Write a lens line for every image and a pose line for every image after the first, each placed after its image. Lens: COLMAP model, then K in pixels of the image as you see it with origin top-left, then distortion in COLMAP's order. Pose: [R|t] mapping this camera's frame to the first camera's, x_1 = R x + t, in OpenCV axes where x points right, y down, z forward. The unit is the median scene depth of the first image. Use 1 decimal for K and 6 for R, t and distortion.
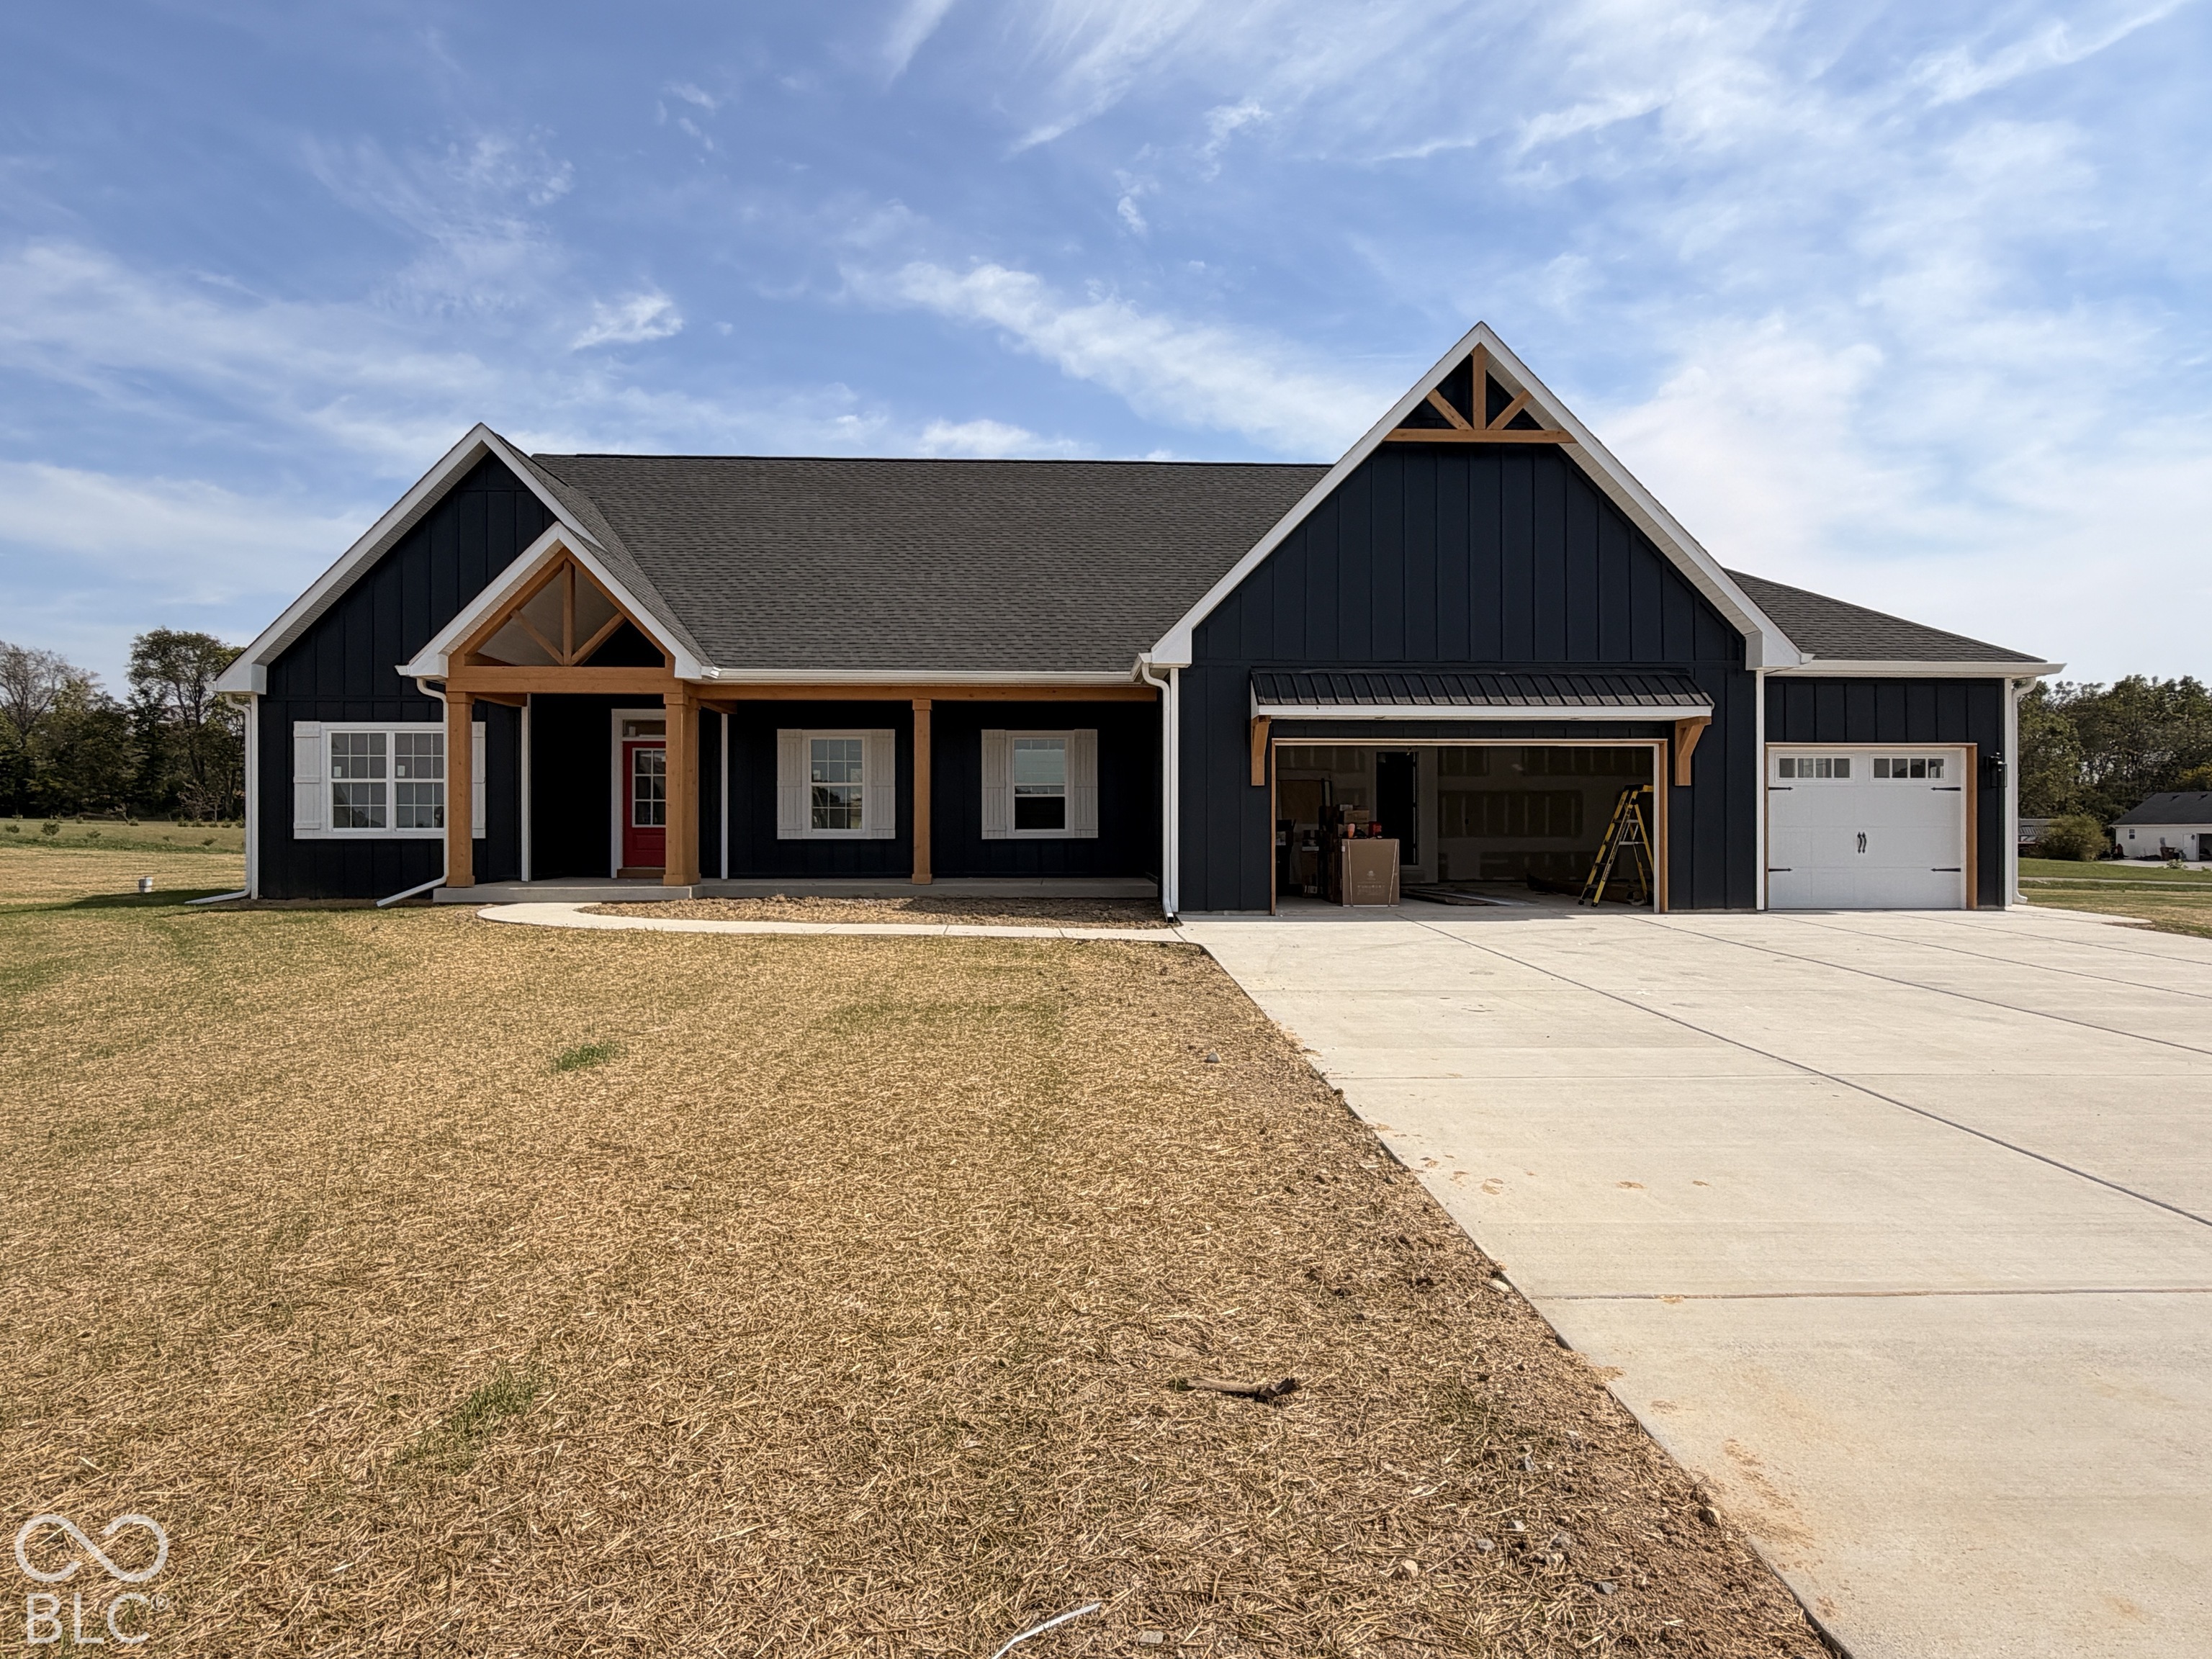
lens RADIAL K [[1288.5, 0, 1106.6], [0, 1288.5, 826.0], [0, 0, 1]] dist [-0.003650, -0.000584]
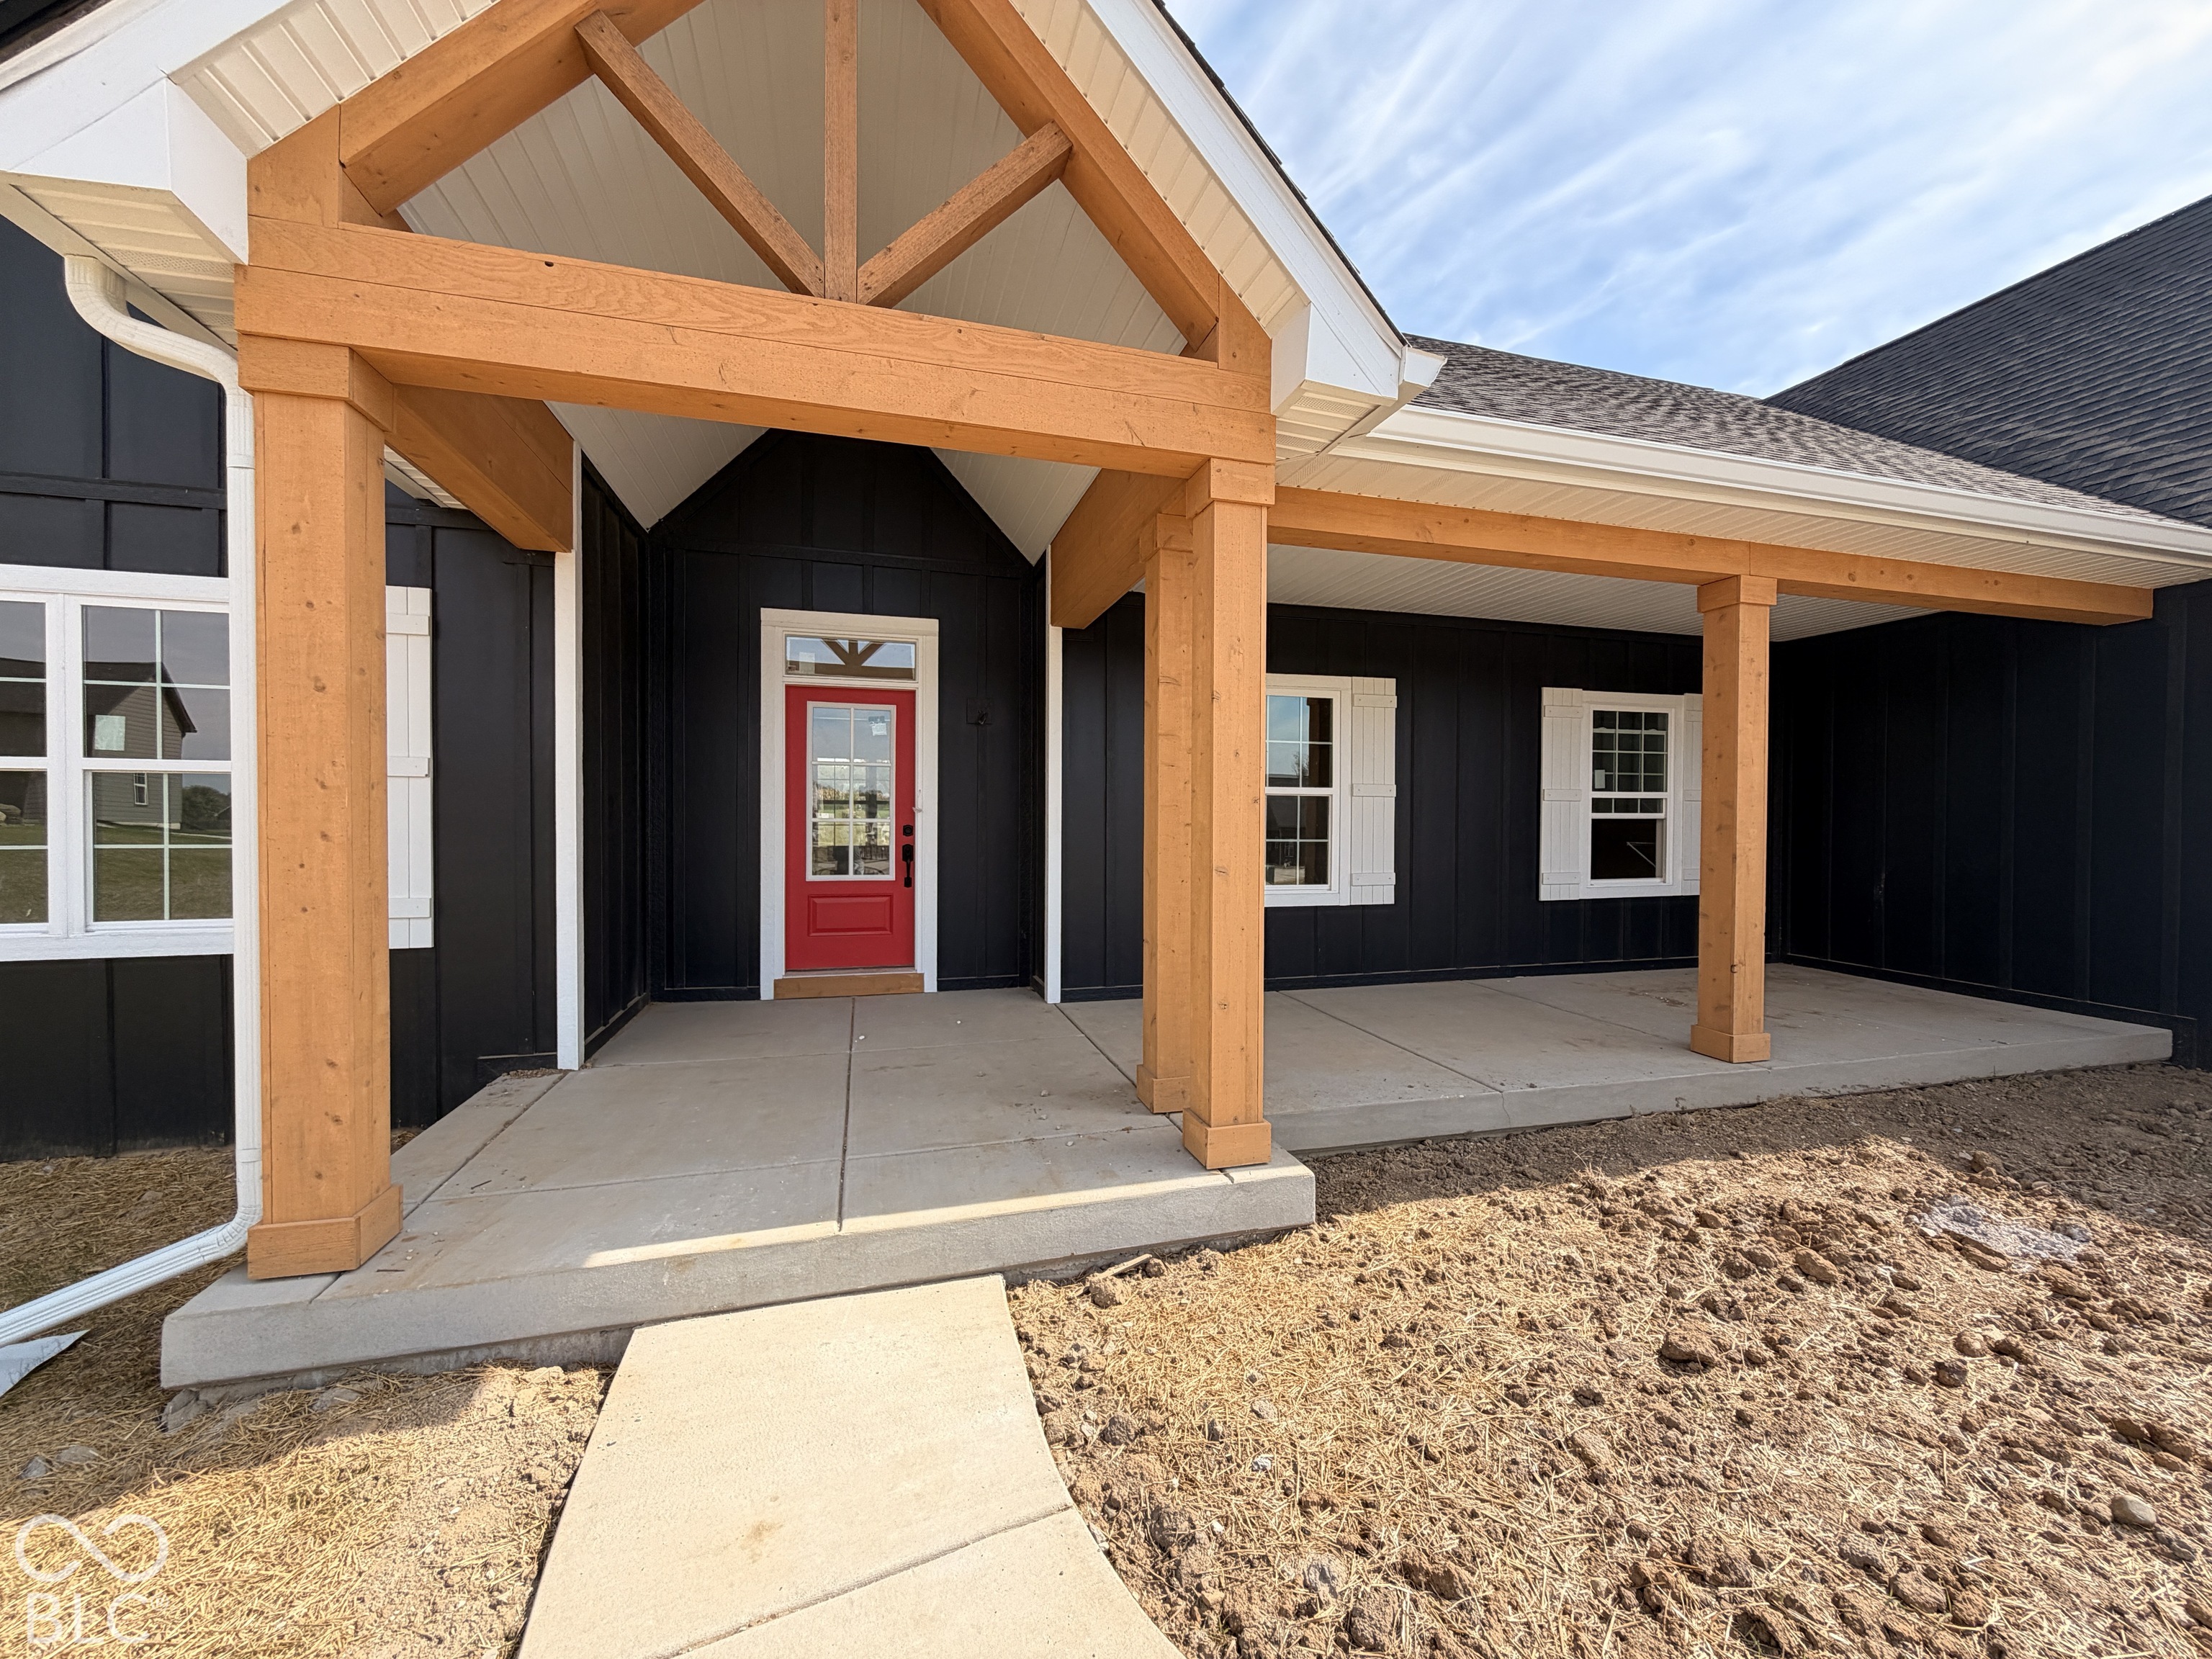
lens RADIAL K [[879.8, 0, 1107.8], [0, 879.8, 827.5], [0, 0, 1]] dist [0.003903, 0.000261]
pose [[0.973287, 0.000740, 0.229590, -0.366906], [-0.004646, 0.999854, 0.016472, -0.025163], [-0.229544, -0.017098, 0.973148, 0.741969]]
